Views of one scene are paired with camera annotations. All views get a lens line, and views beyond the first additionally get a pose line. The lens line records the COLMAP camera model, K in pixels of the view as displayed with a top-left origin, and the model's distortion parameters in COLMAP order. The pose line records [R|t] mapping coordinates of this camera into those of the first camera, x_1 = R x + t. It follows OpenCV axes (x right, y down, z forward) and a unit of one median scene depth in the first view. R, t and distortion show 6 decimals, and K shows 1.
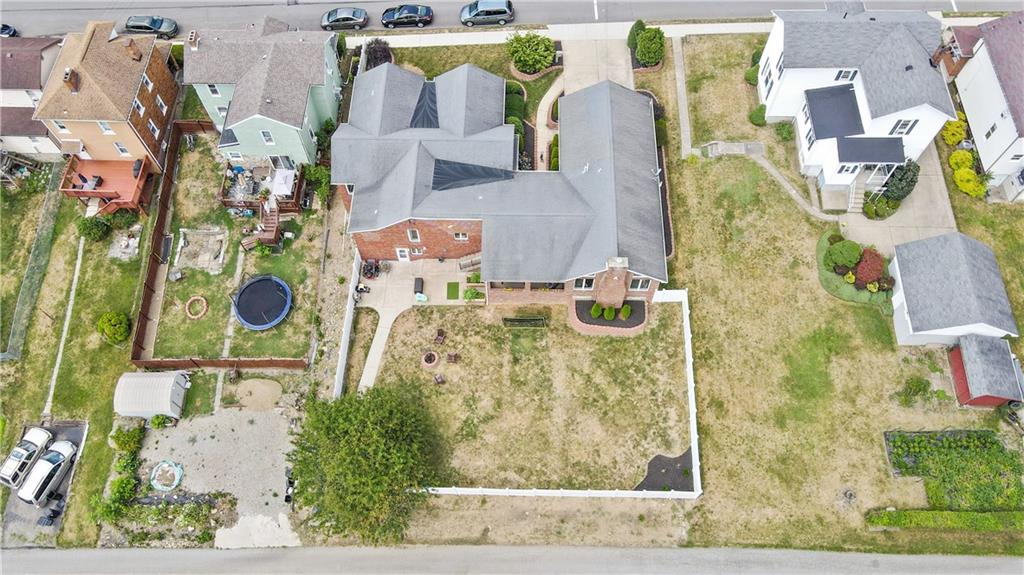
lens RADIAL K [[744.8, 0, 513.1], [0, 744.8, 286.0], [0, 0, 1]] dist [0.013479, 0.008345]
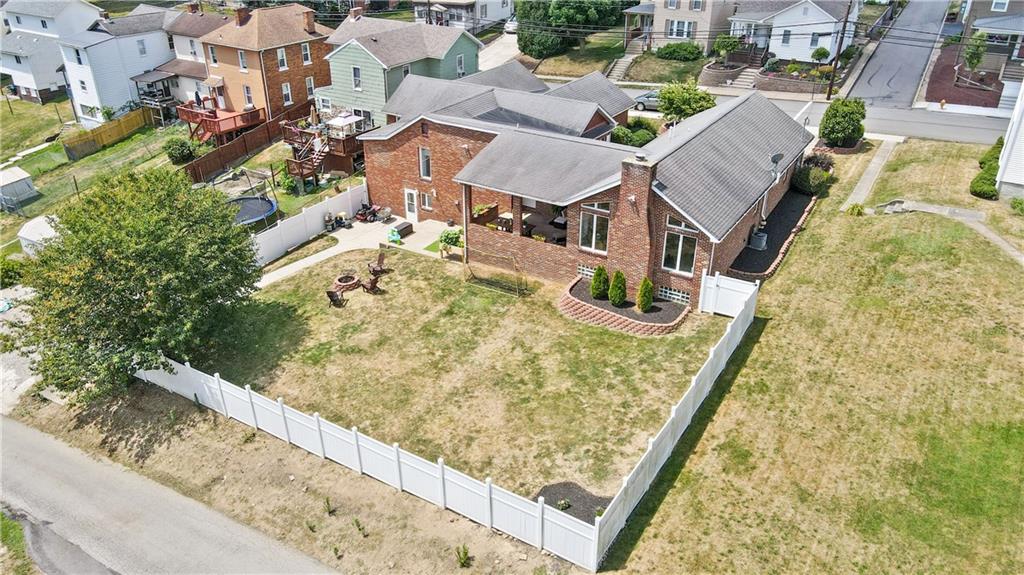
lens RADIAL K [[744.8, 0, 510.9], [0, 744.8, 290.2], [0, 0, 1]] dist [0.013479, 0.008345]
pose [[0.862580, 0.258381, -0.434965, 0.318983], [-0.451267, 0.781627, -0.430601, 0.335099], [0.228721, 0.567713, 0.790815, 0.519437]]
